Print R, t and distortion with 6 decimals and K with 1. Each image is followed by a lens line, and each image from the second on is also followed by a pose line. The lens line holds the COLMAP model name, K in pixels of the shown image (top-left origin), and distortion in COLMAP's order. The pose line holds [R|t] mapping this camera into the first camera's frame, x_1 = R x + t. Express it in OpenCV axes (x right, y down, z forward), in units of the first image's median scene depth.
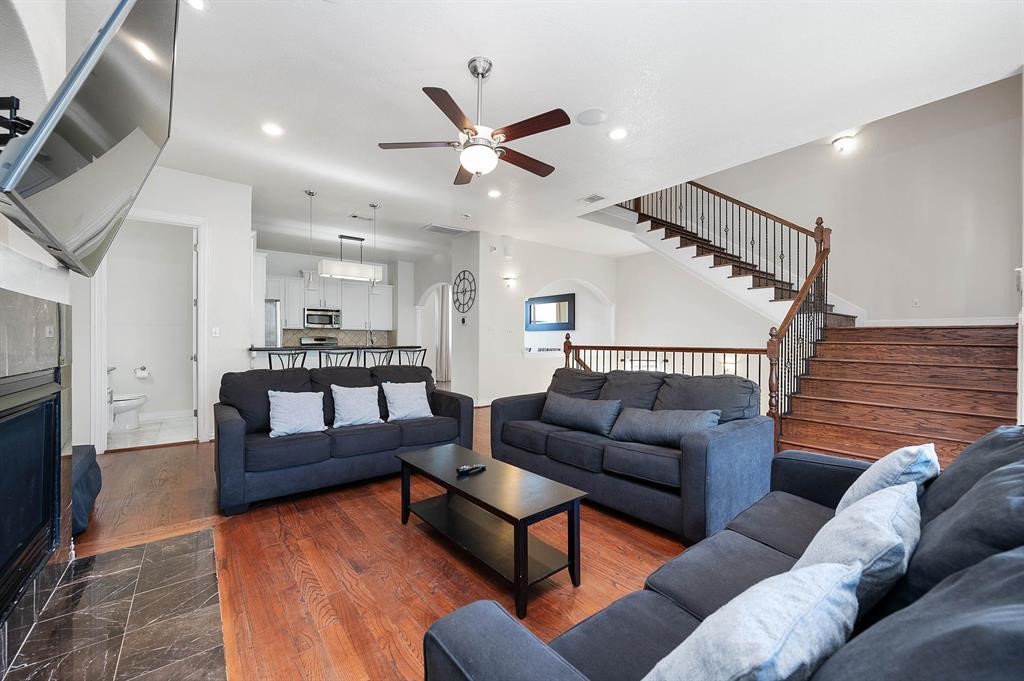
lens RADIAL K [[404.7, 0, 513.6], [0, 404.7, 342.7], [0, 0, 1]] dist [-0.001329, -0.000310]
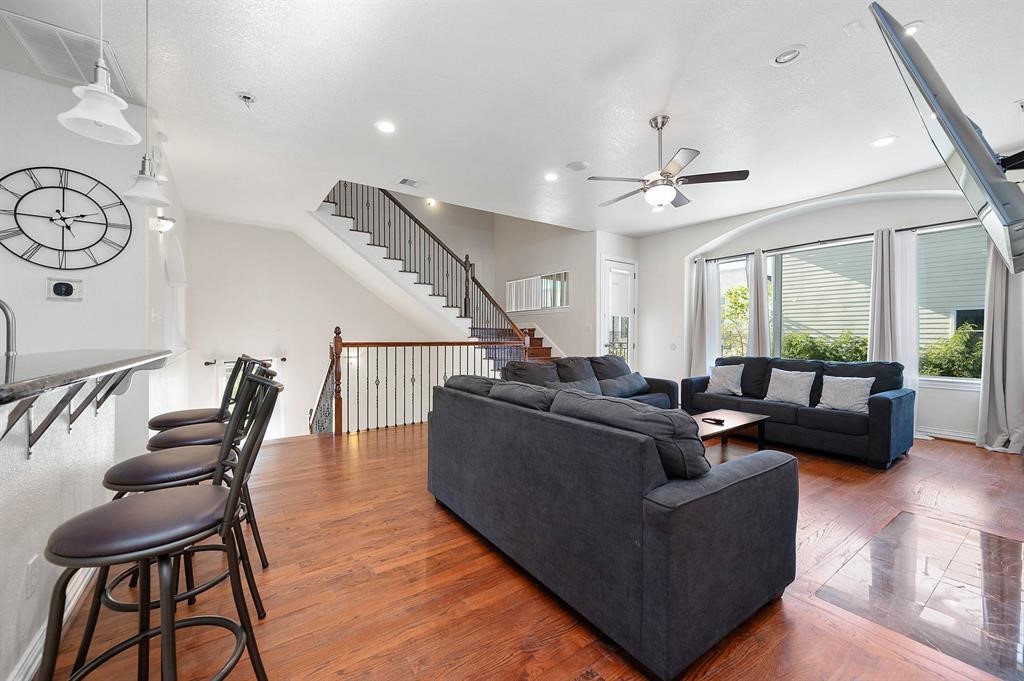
lens RADIAL K [[404.7, 0, 512.8], [0, 404.7, 342.6], [0, 0, 1]] dist [-0.001329, -0.000310]
pose [[0.052387, -0.015178, 0.998512, -0.743937], [0.006590, 0.999868, 0.014853, -0.003965], [-0.998605, 0.005802, 0.052480, 0.752501]]
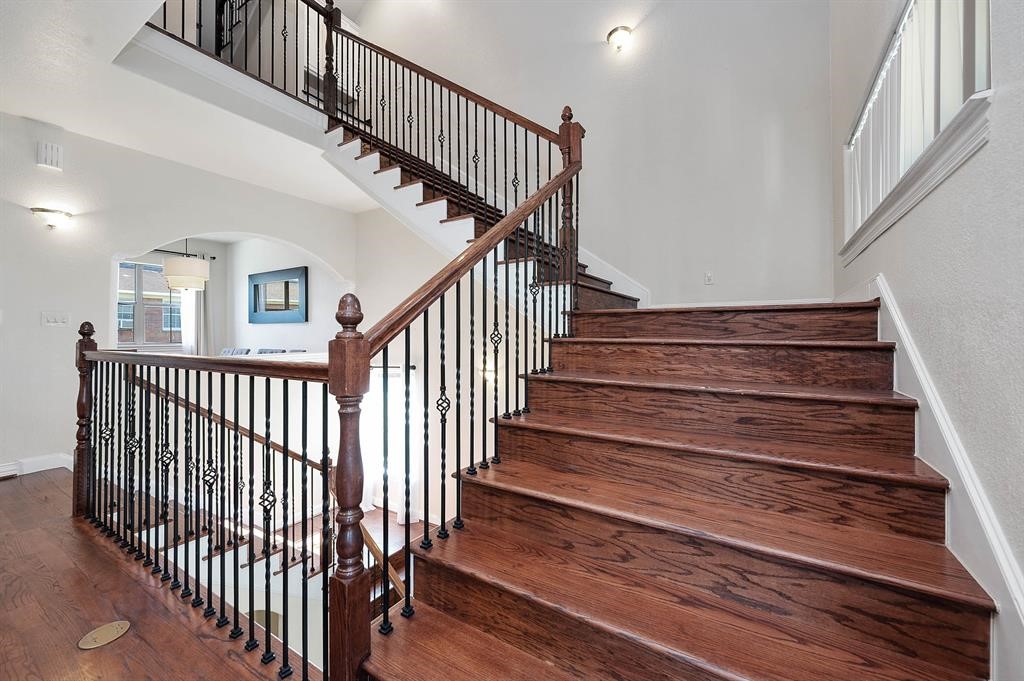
lens RADIAL K [[404.7, 0, 518.3], [0, 404.7, 333.3], [0, 0, 1]] dist [-0.001329, -0.000310]
pose [[0.942009, -0.003538, 0.335569, 0.513544], [0.007746, 0.999907, -0.011202, -0.003591], [-0.335499, 0.013151, 0.941949, 0.518548]]
